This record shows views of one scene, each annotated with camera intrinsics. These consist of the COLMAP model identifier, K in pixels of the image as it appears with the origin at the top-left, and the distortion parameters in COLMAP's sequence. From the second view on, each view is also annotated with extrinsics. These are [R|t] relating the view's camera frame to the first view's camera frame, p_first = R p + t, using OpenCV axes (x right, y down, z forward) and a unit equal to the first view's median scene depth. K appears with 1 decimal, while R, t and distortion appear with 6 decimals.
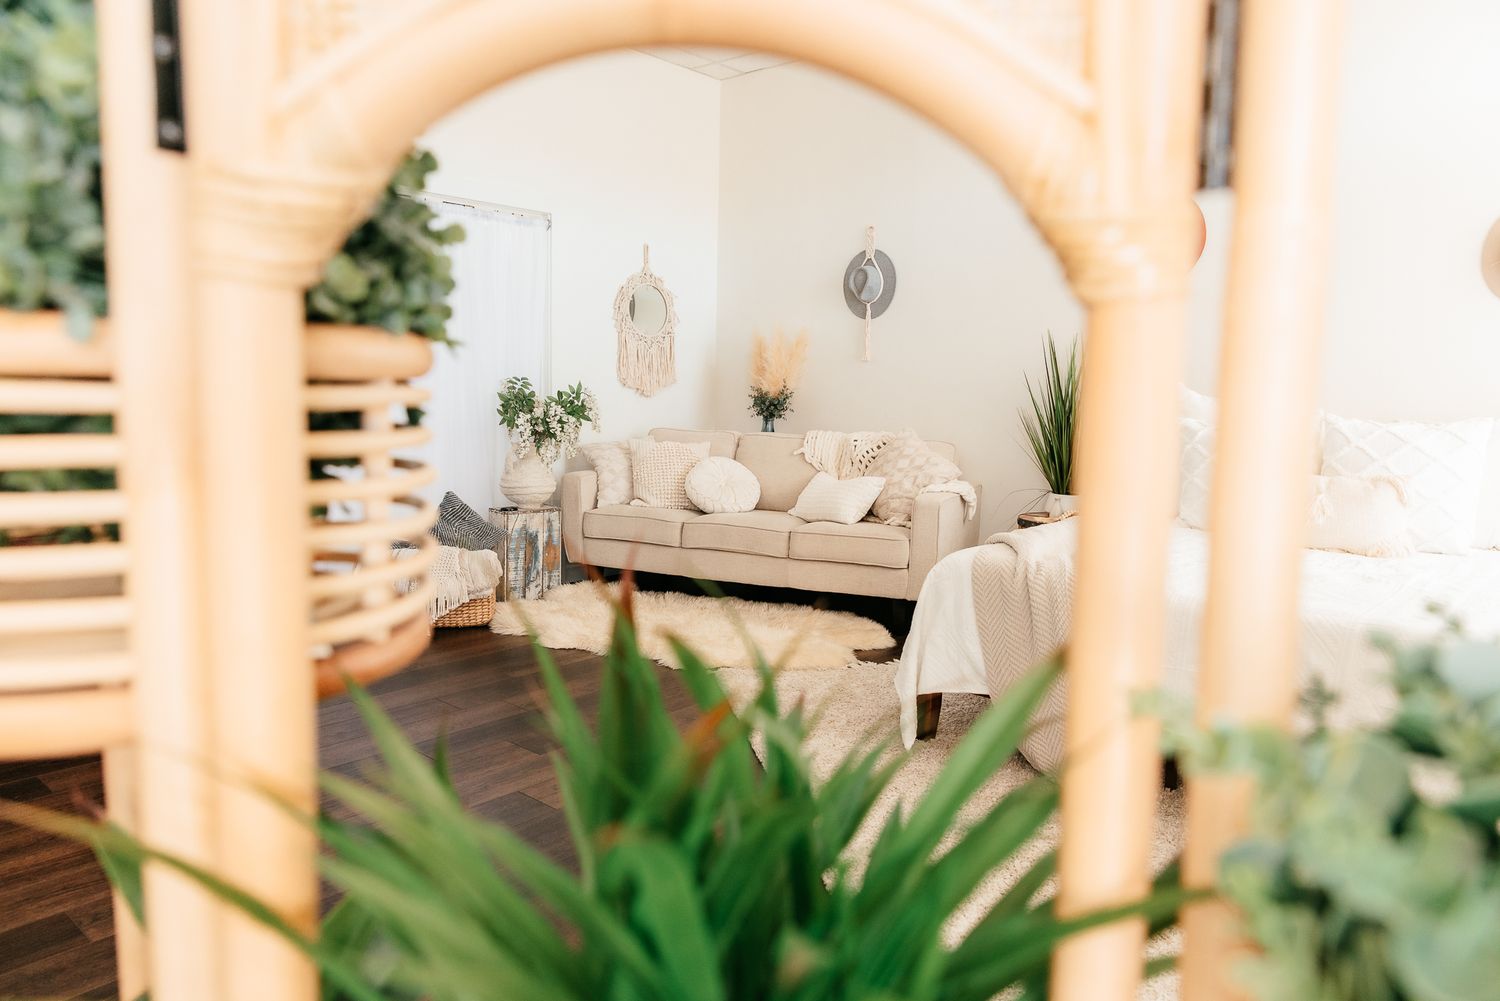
lens RADIAL K [[990.5, 0, 758.4], [0, 990.5, 506.4], [0, 0, 1]] dist [0.011808, -0.002160]
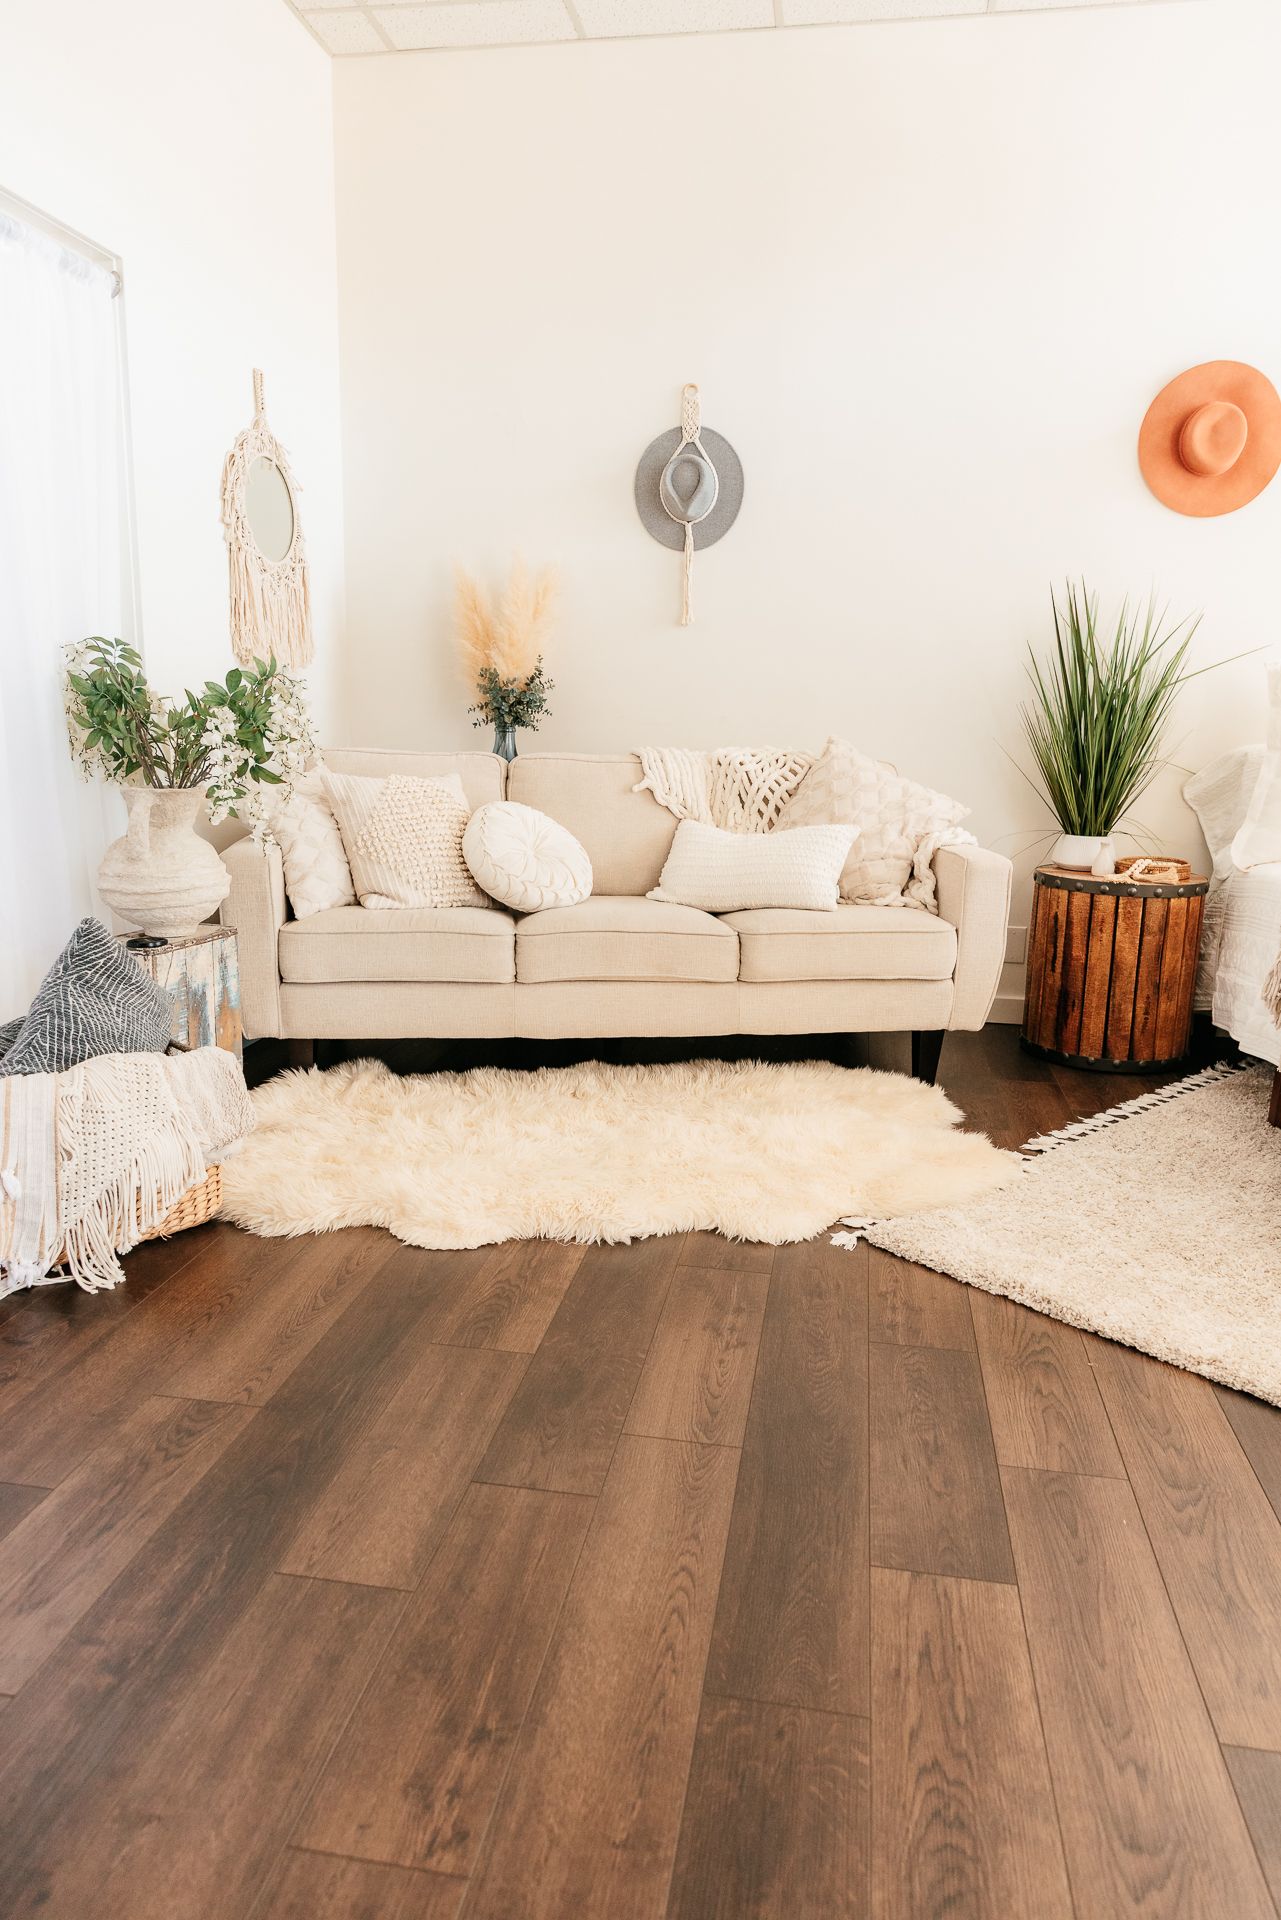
lens RADIAL K [[1267.9, 0, 643.4], [0, 1267.9, 967.3], [0, 0, 1]] dist [0.011808, -0.002160]
pose [[0.854720, -0.110871, 0.507111, -0.348887], [0.062841, 0.991839, 0.110933, -0.034917], [-0.515272, -0.062949, 0.854712, 0.401569]]
